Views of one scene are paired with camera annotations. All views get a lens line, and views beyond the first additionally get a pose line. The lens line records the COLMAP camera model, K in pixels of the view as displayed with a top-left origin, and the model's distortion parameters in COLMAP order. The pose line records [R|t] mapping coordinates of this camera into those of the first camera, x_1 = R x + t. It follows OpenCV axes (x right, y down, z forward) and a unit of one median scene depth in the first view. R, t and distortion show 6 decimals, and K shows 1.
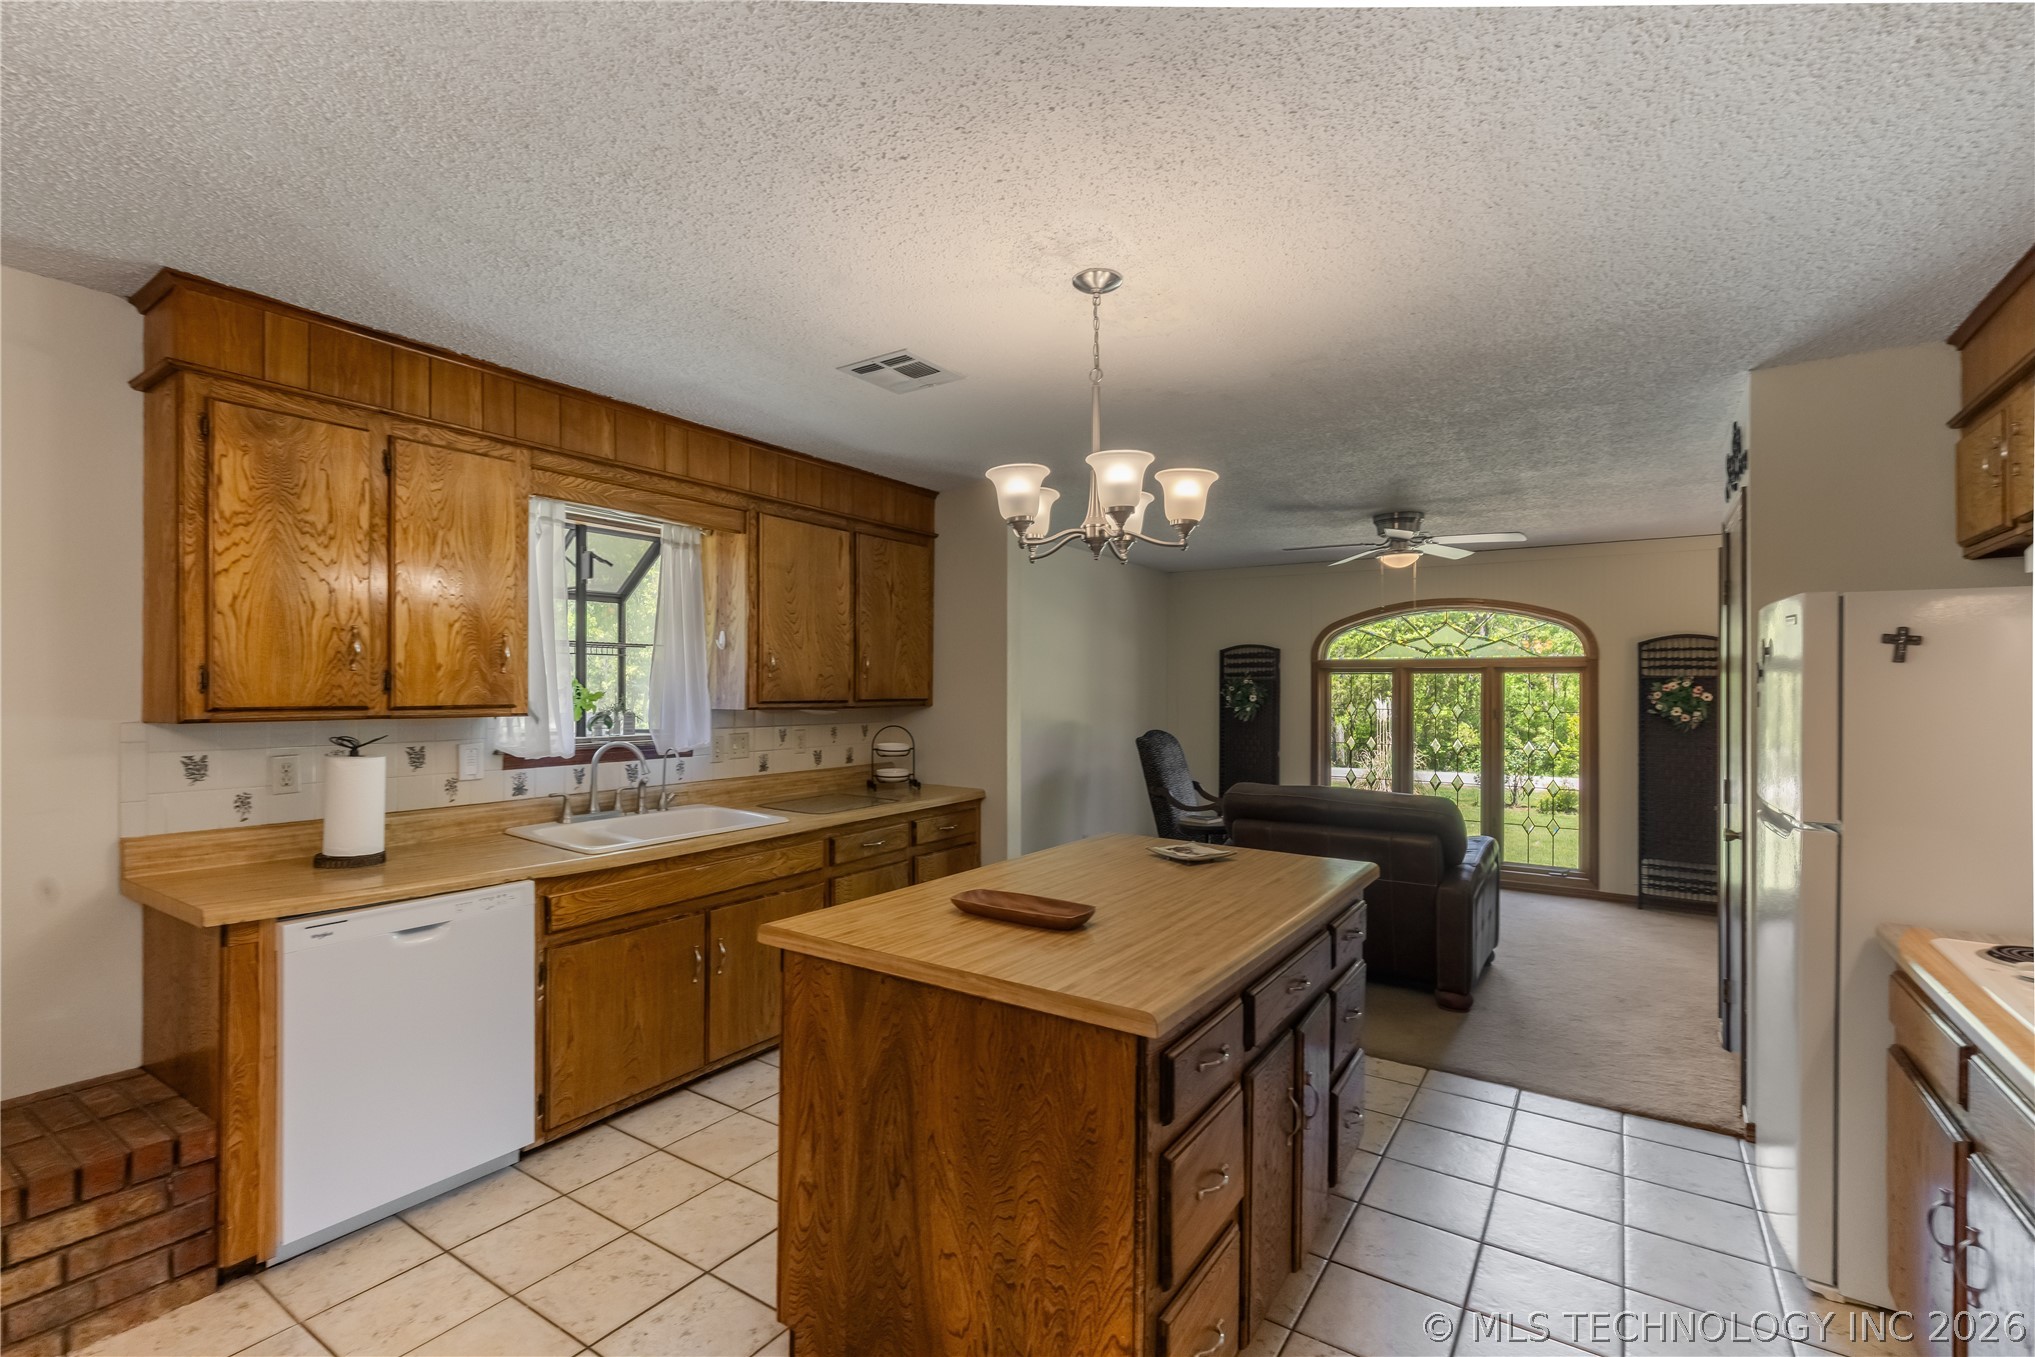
lens RADIAL K [[908.0, 0, 1014.3], [0, 908.0, 688.2], [0, 0, 1]] dist [0.001767, -0.000899]
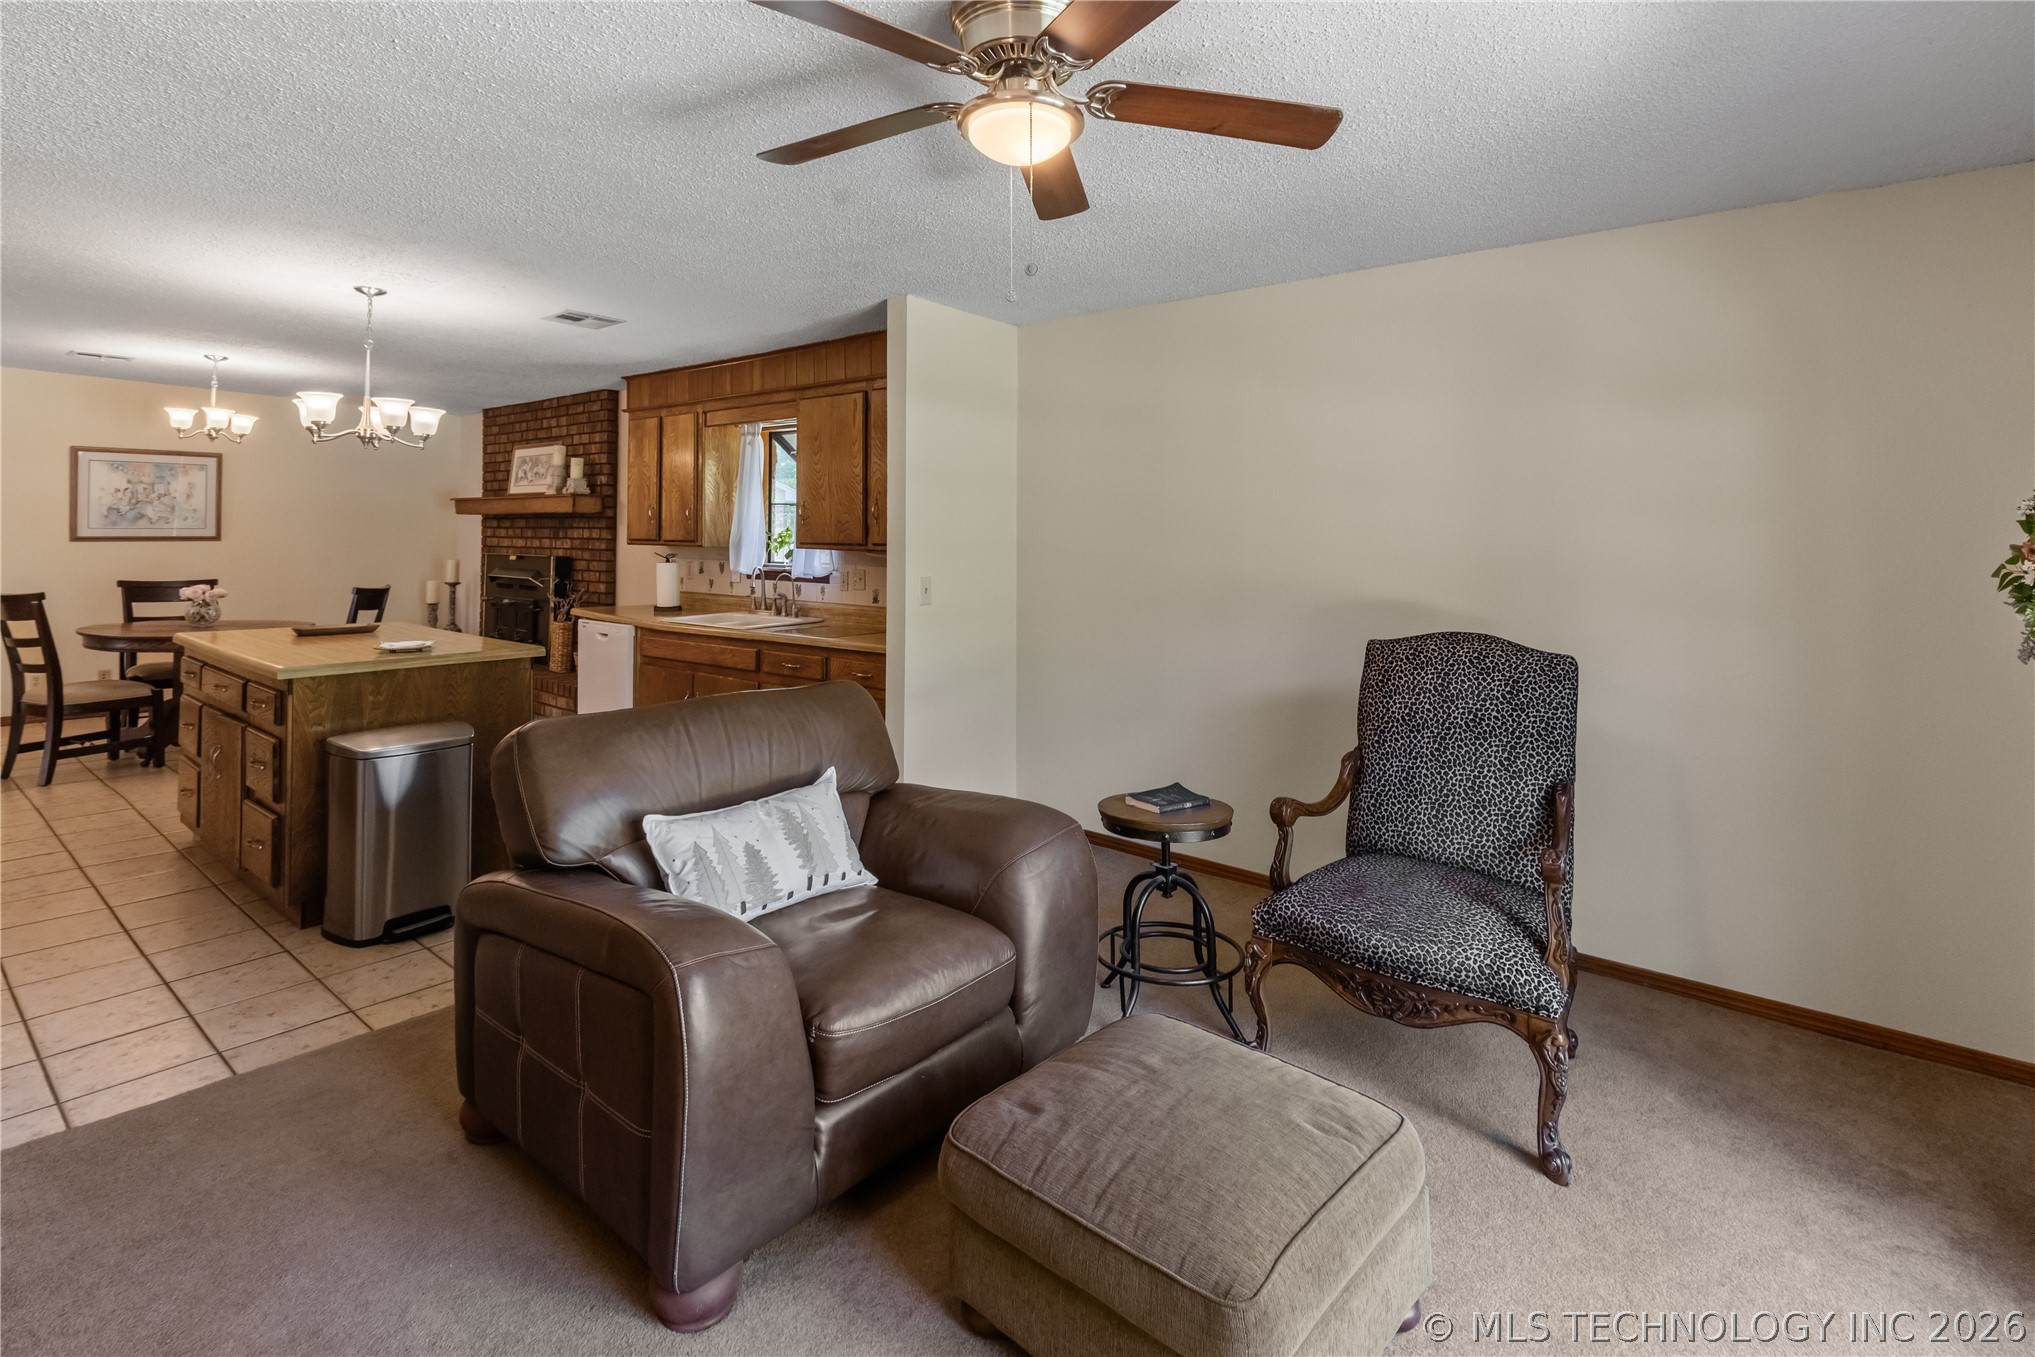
lens RADIAL K [[957.9, 0, 1016.8], [0, 957.9, 553.8], [0, 0, 1]] dist [-0.001573, -0.000540]
pose [[-0.088566, 0.007609, -0.996041, 1.215303], [-0.015556, 0.999838, 0.009021, 0.015011], [0.995949, 0.016293, -0.088433, 1.623769]]
